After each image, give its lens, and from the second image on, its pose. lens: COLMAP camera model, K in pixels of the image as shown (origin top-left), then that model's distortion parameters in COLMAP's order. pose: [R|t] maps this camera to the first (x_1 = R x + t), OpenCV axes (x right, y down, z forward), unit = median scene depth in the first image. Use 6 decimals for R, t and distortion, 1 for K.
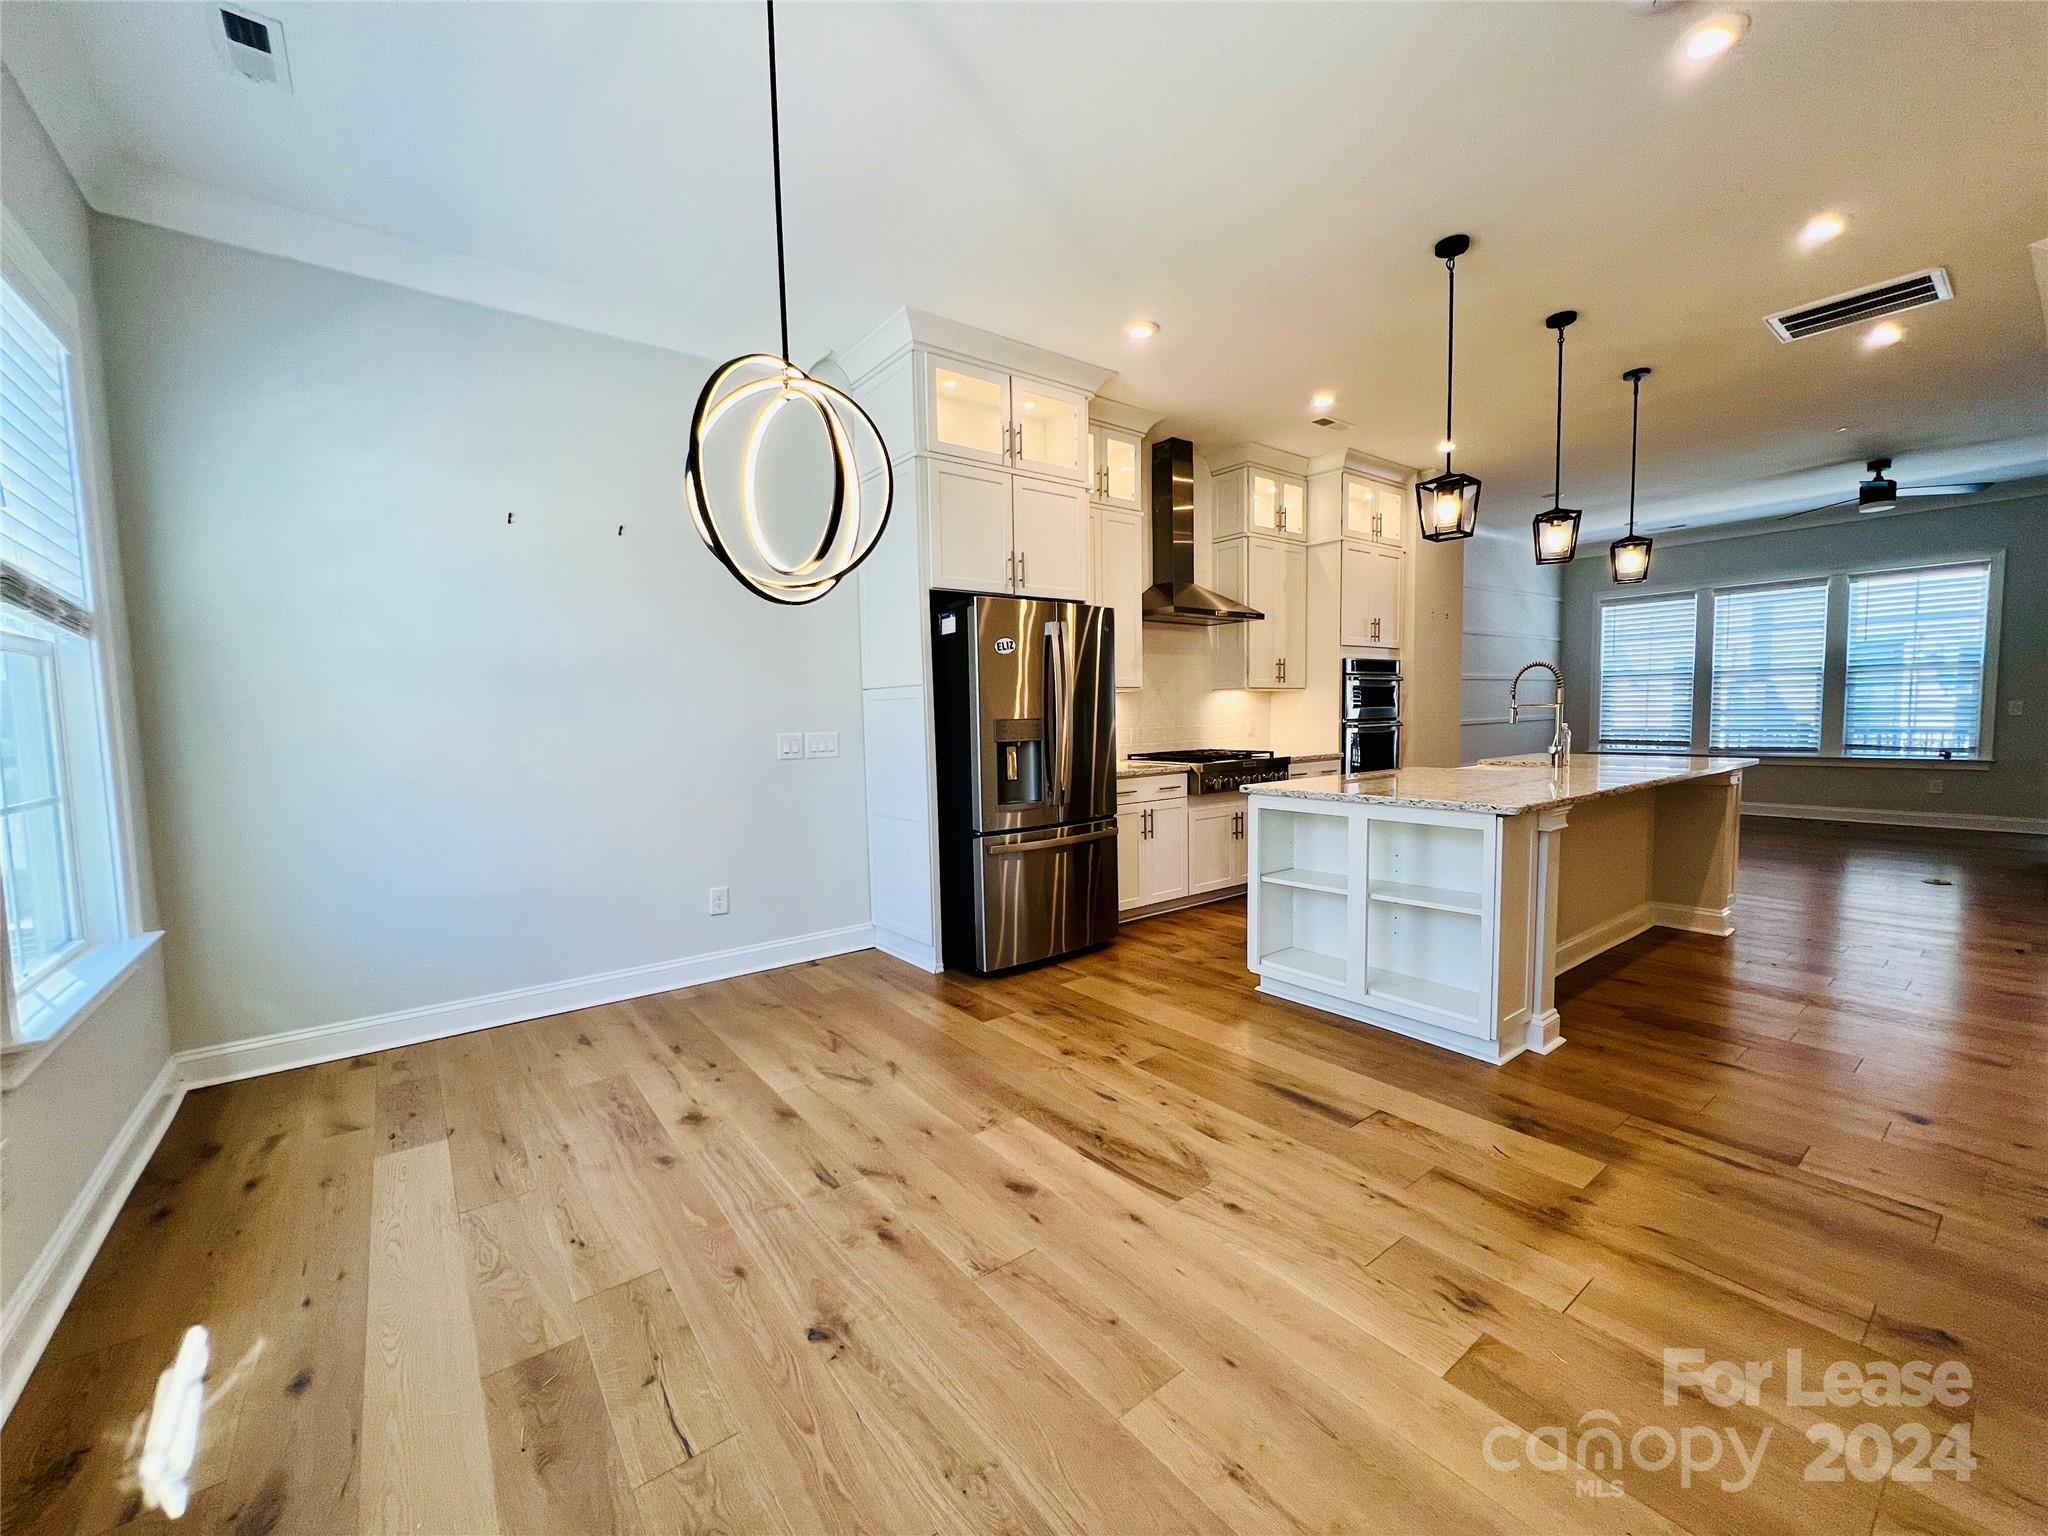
lens RADIAL K [[821.9, 0, 1026.3], [0, 821.9, 769.7], [0, 0, 1]] dist [-0.007381, 0.001573]
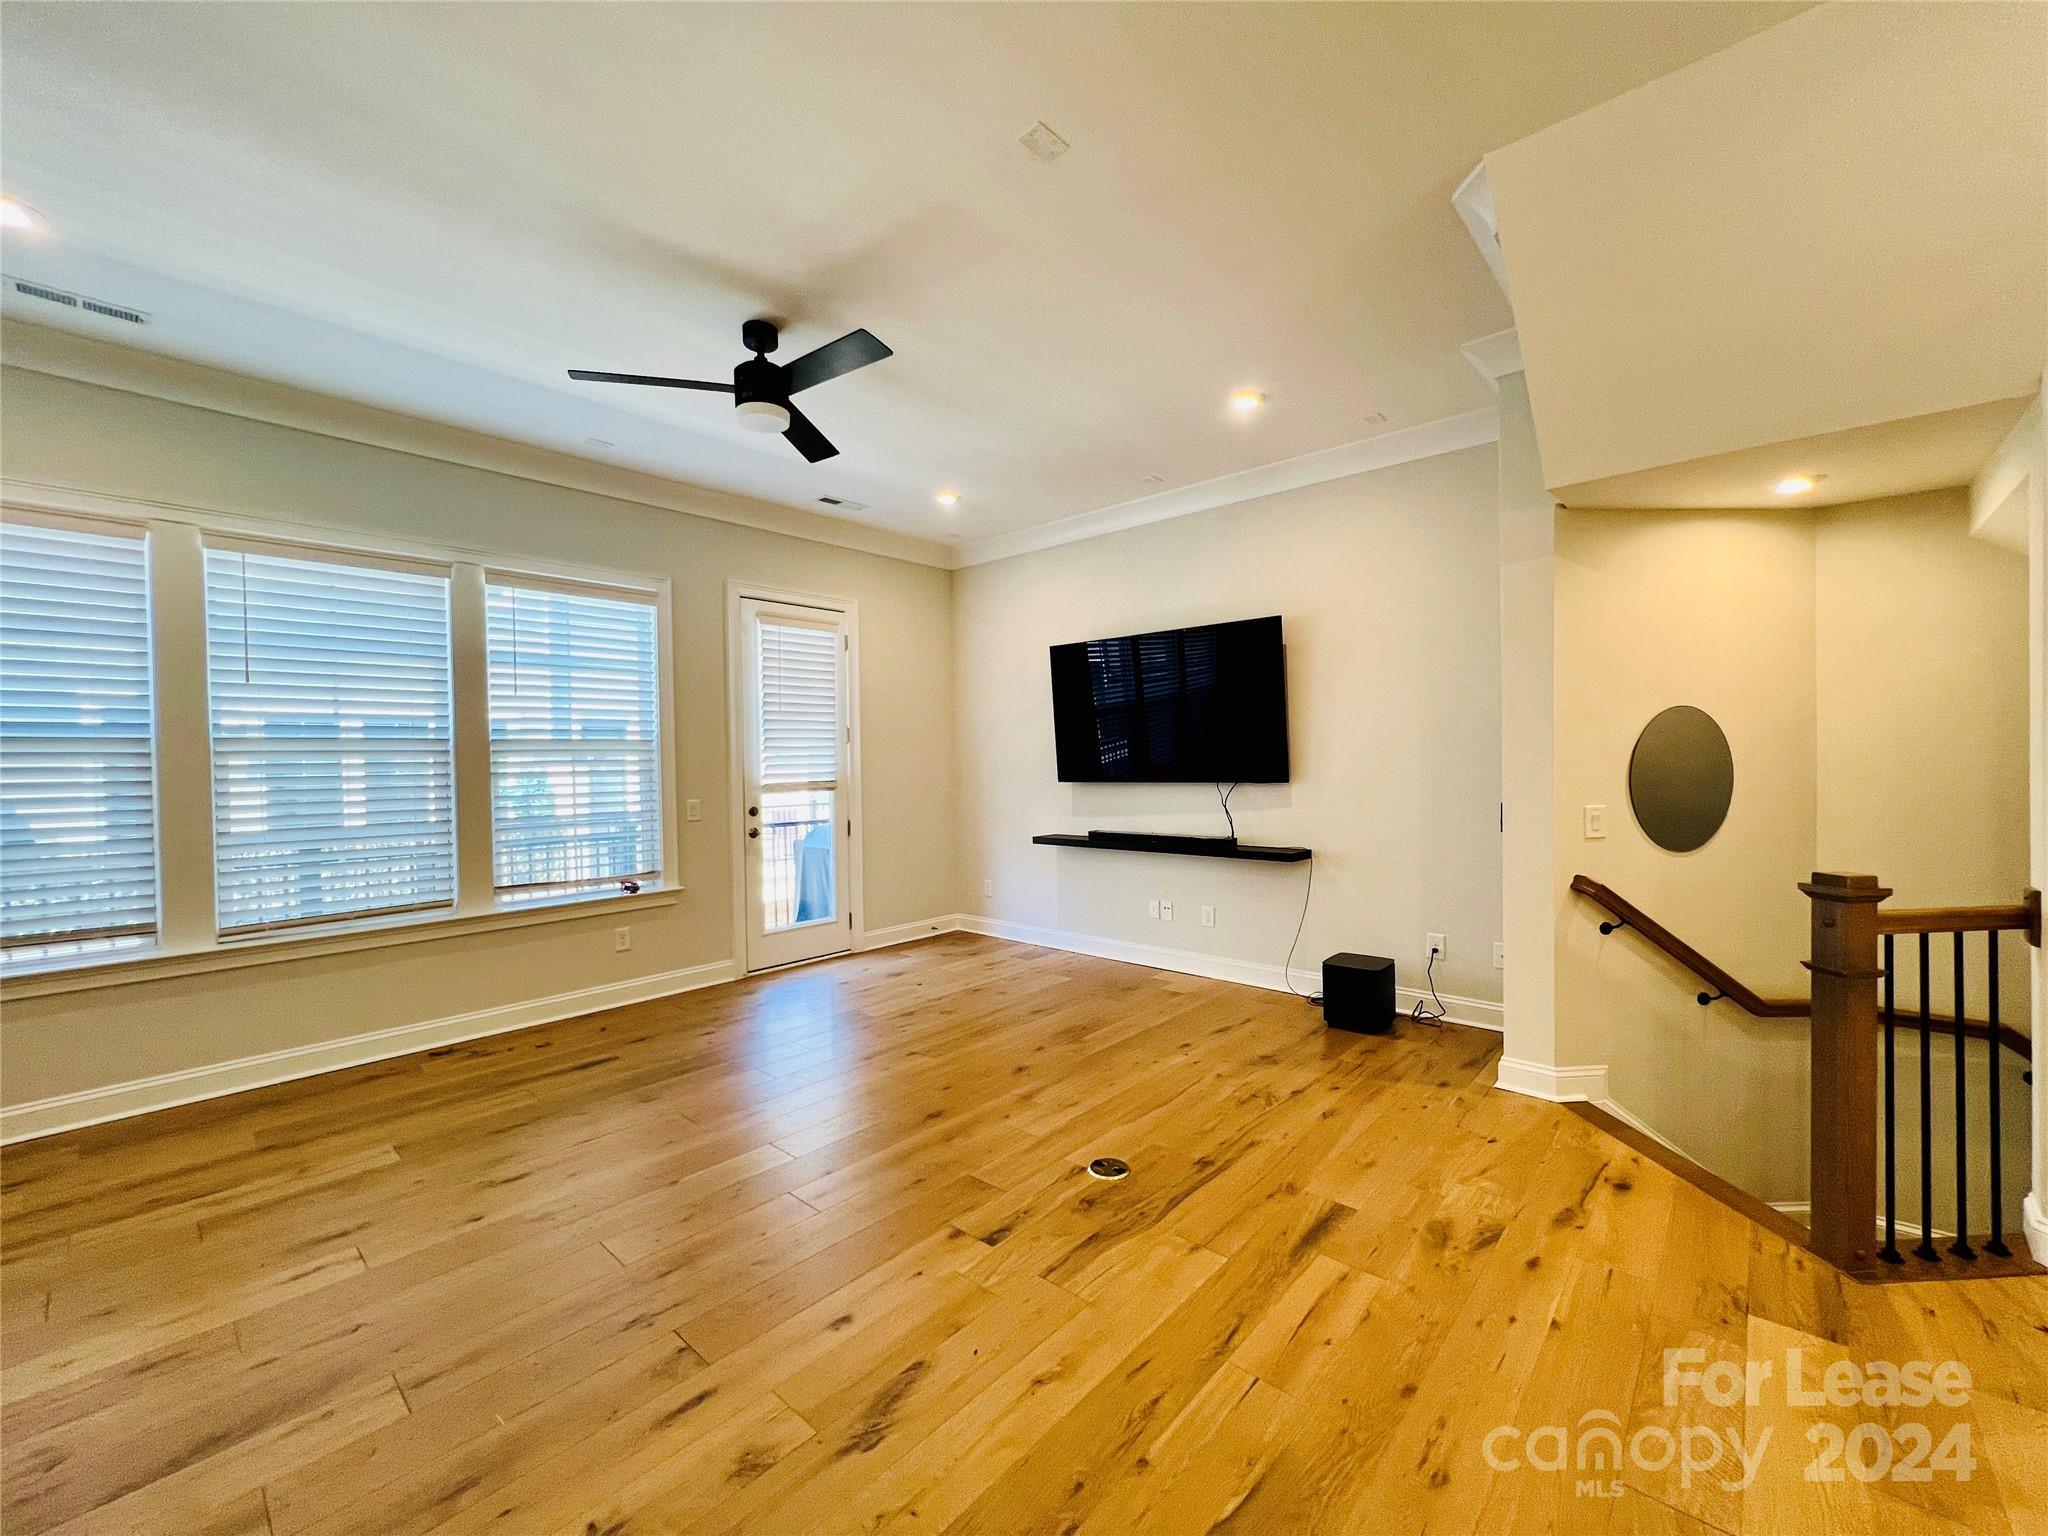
lens RADIAL K [[821.9, 0, 1026.9], [0, 821.9, 765.7], [0, 0, 1]] dist [-0.007381, 0.001573]
pose [[-0.182833, 0.017271, 0.982992, 0.467520], [0.089043, 0.996027, -0.000938, -0.087917], [-0.979103, 0.087357, -0.183645, 0.849618]]
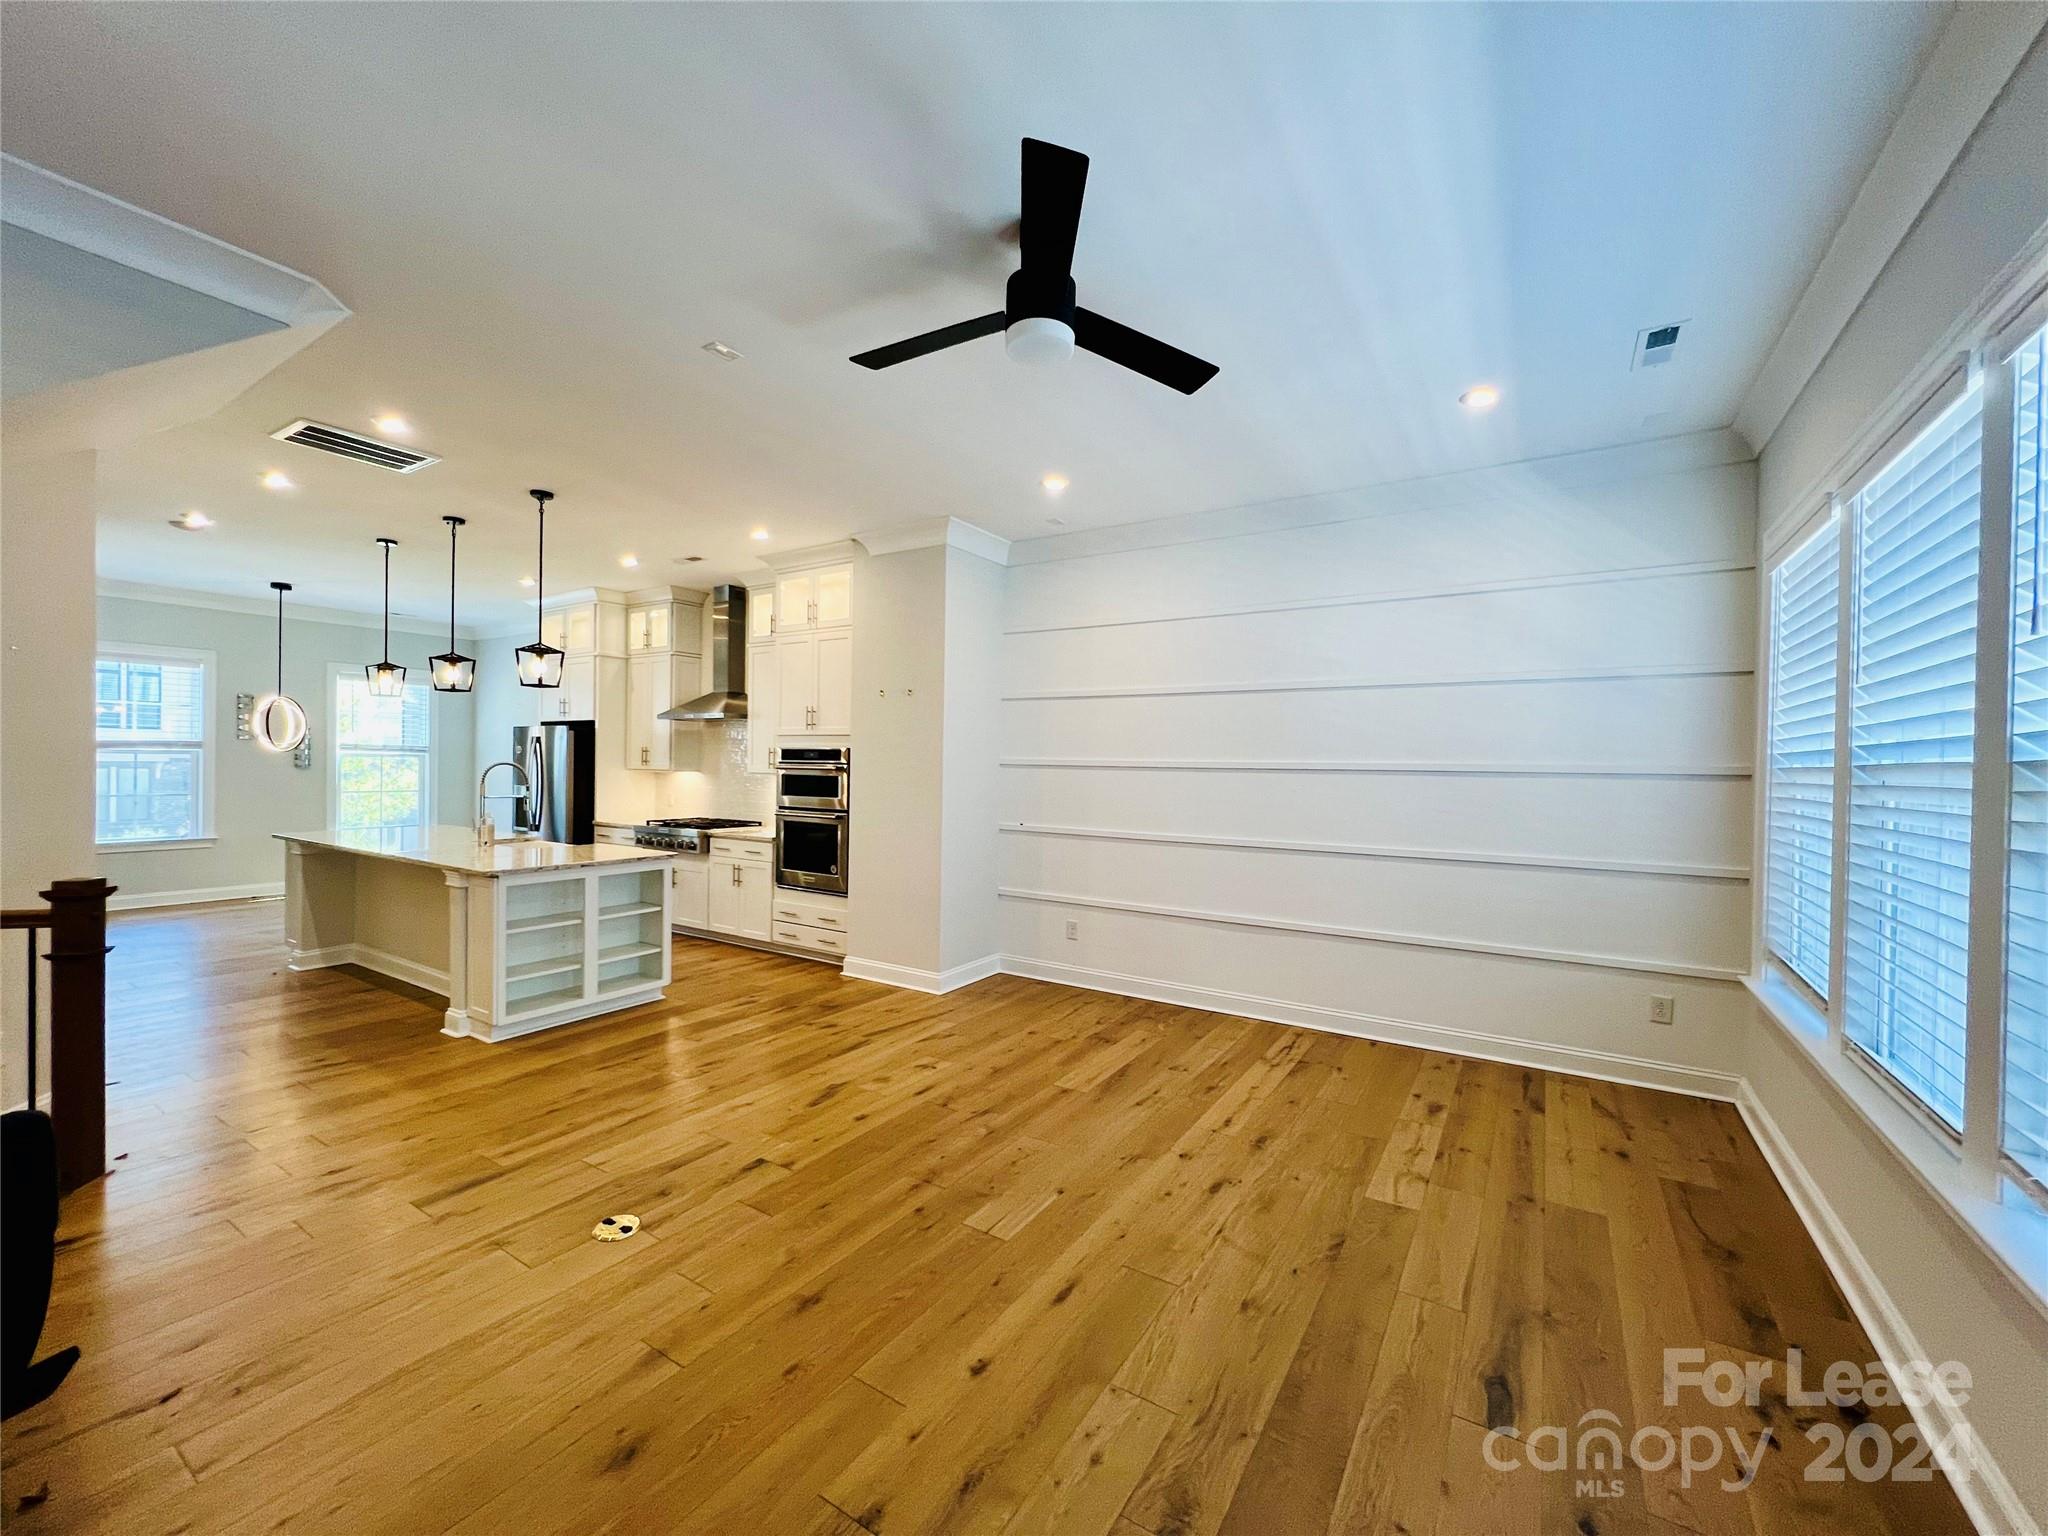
lens RADIAL K [[821.9, 0, 1031.8], [0, 821.9, 771.9], [0, 0, 1]] dist [-0.007381, 0.001573]
pose [[0.348018, 0.039281, -0.936665, 1.247968], [-0.087624, 0.996111, 0.009218, -0.119157], [0.933384, 0.078866, 0.350107, 0.785582]]
